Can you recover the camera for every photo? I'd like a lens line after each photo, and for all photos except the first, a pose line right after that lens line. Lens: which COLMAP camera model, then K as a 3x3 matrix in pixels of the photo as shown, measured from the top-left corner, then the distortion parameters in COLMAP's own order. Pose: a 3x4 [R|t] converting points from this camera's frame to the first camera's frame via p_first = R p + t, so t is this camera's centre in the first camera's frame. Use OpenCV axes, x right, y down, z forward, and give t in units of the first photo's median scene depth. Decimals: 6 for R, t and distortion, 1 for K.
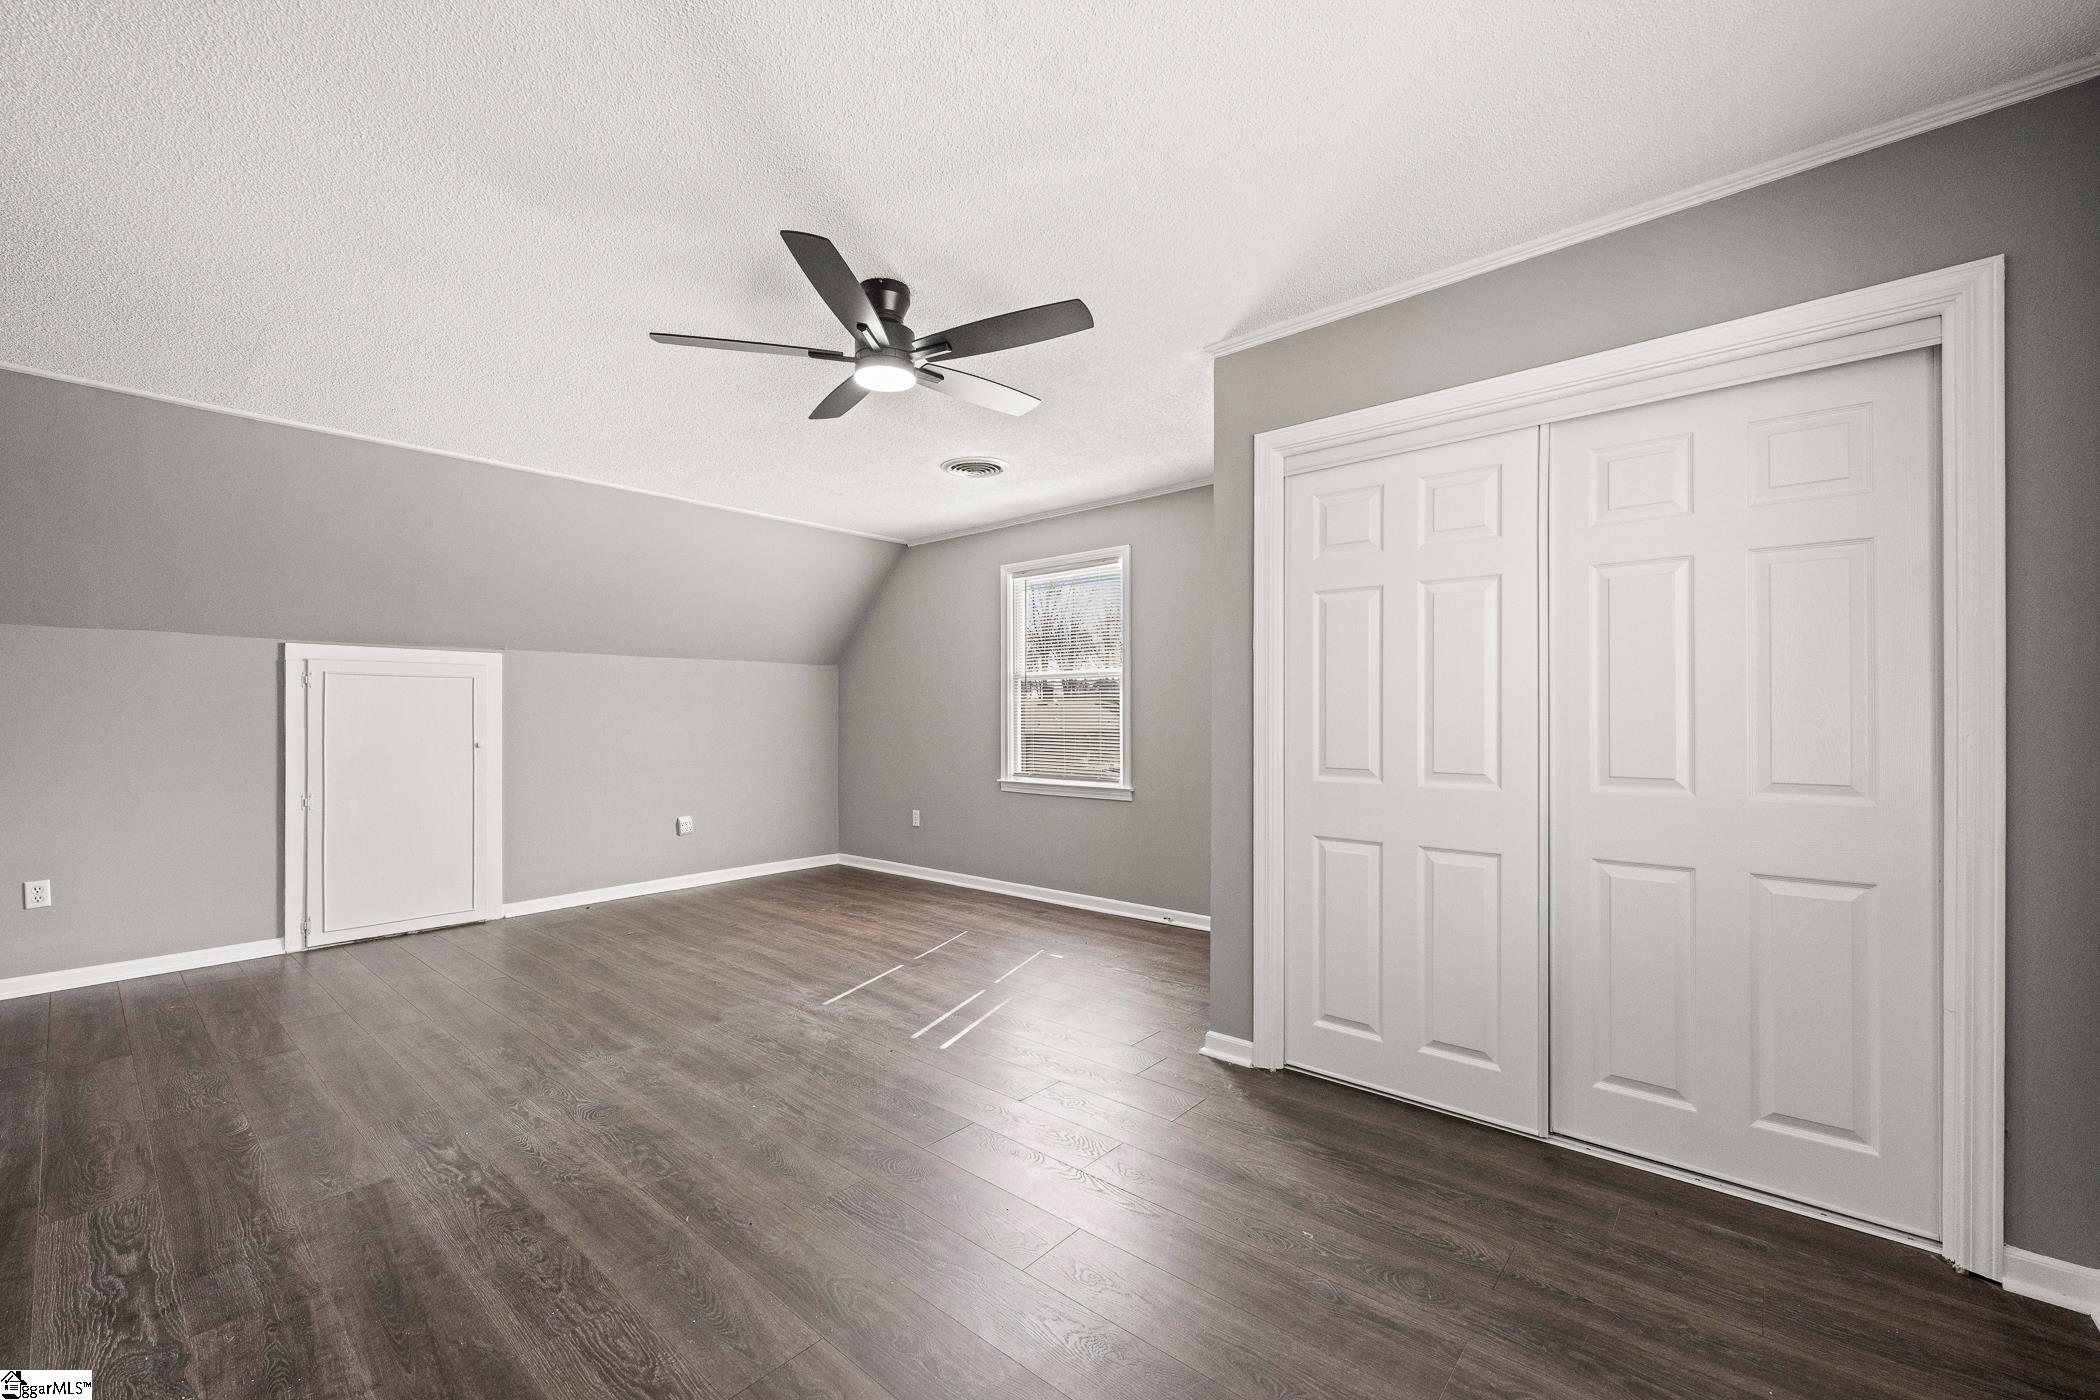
lens RADIAL K [[832.0, 0, 1050.2], [0, 832.0, 715.4], [0, 0, 1]] dist [-0.001117, -0.000288]
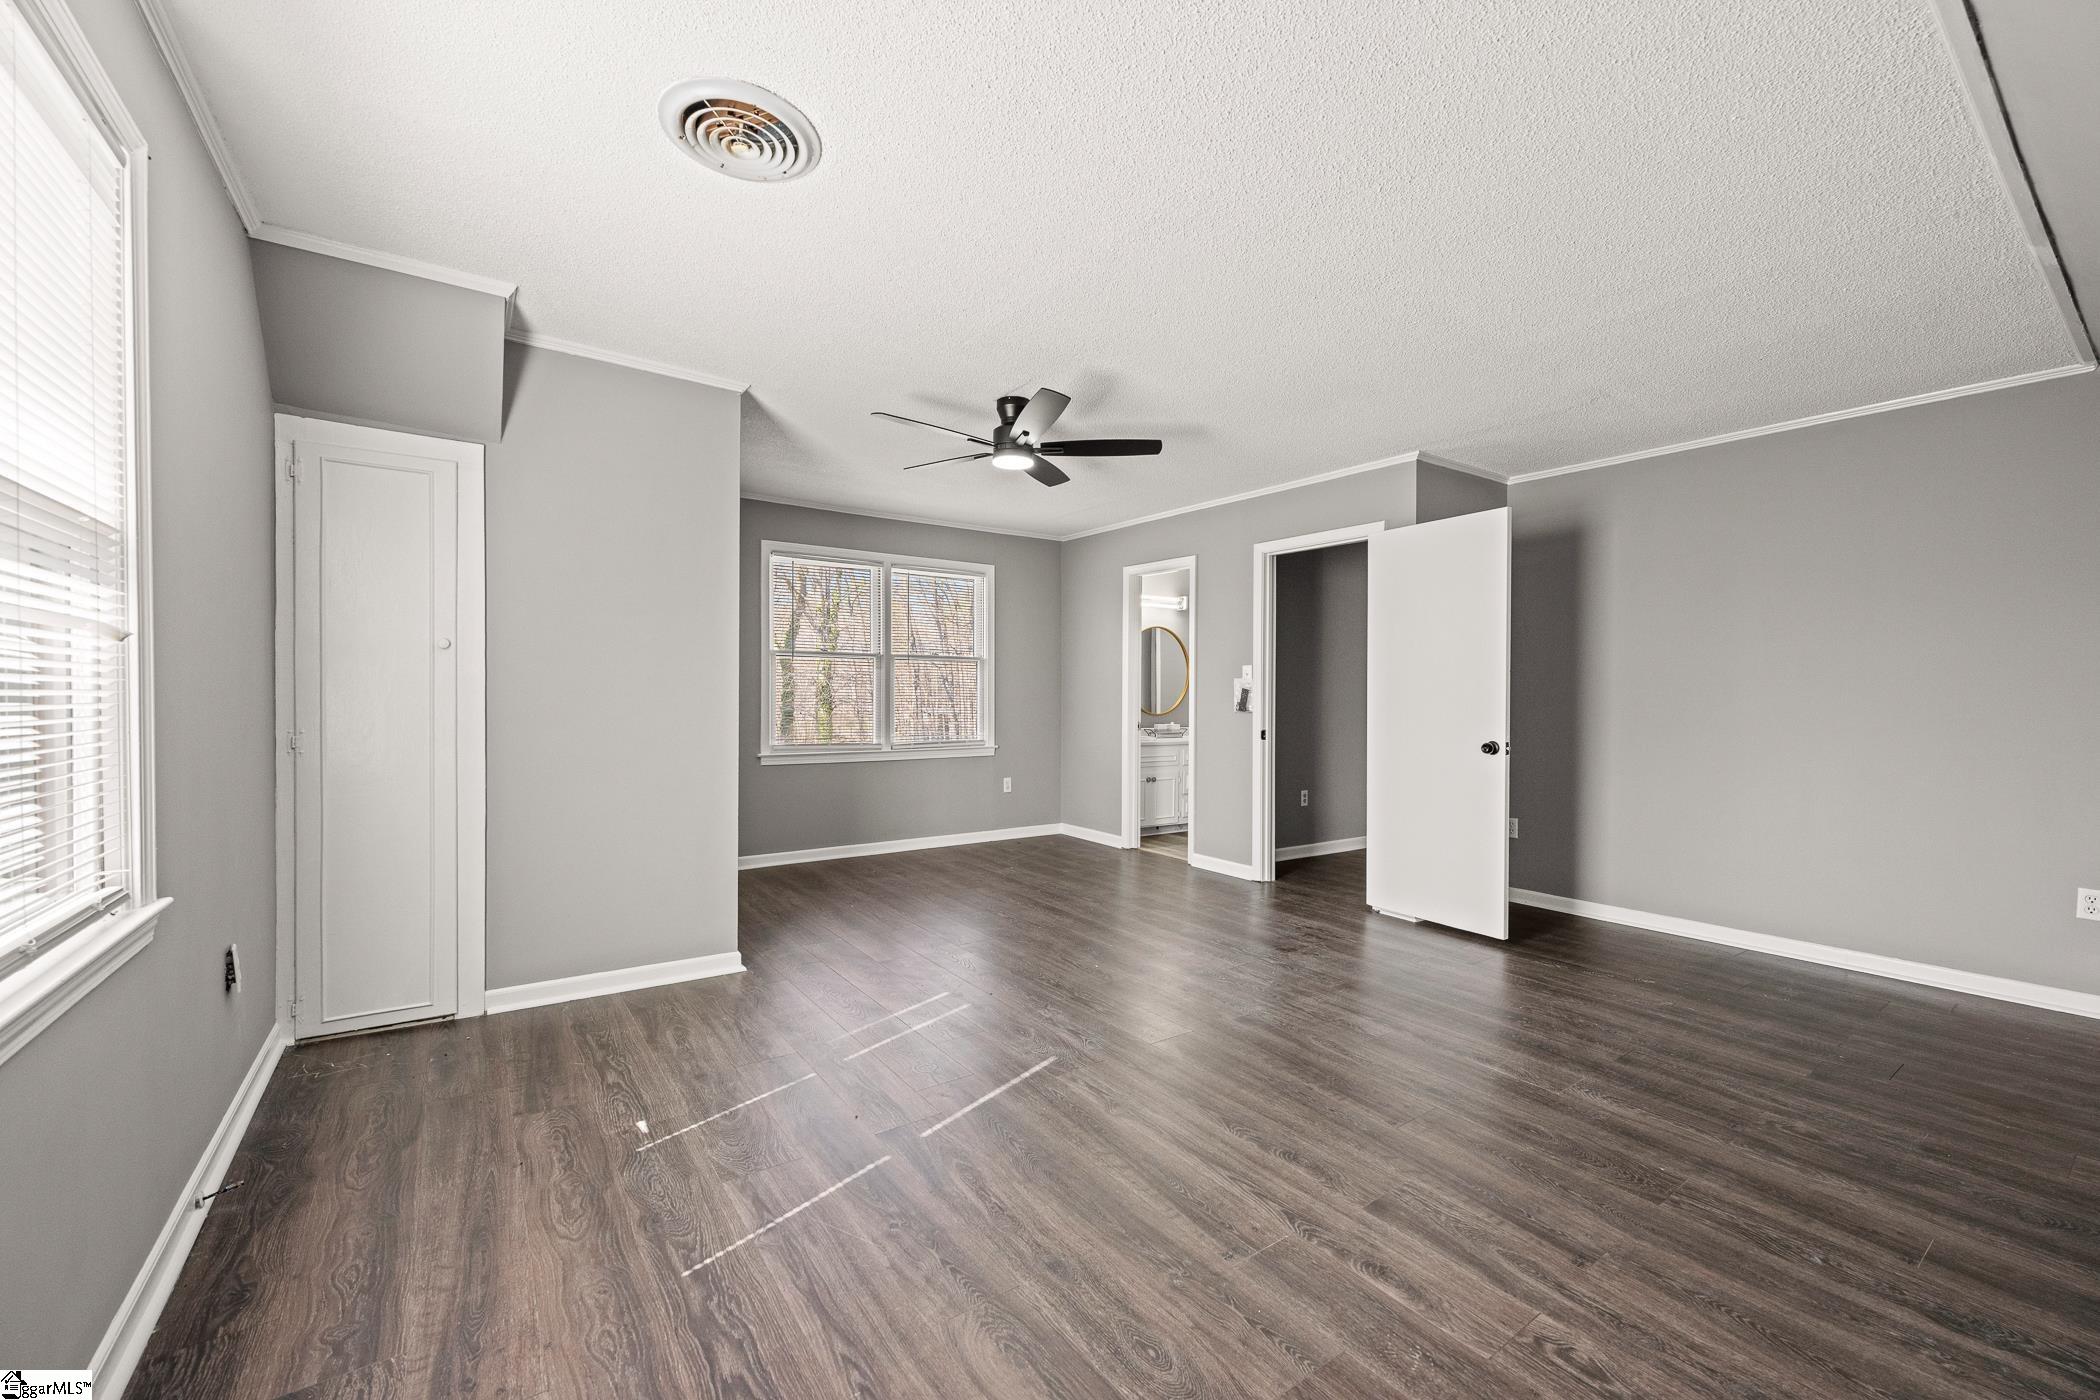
lens RADIAL K [[832.0, 0, 1049.3], [0, 832.0, 697.6], [0, 0, 1]] dist [-0.001117, -0.000288]
pose [[-0.968244, -0.007774, 0.249887, -0.417016], [-0.007653, 0.999970, 0.001454, 0.007071], [-0.249890, -0.000505, -0.968274, 1.588971]]
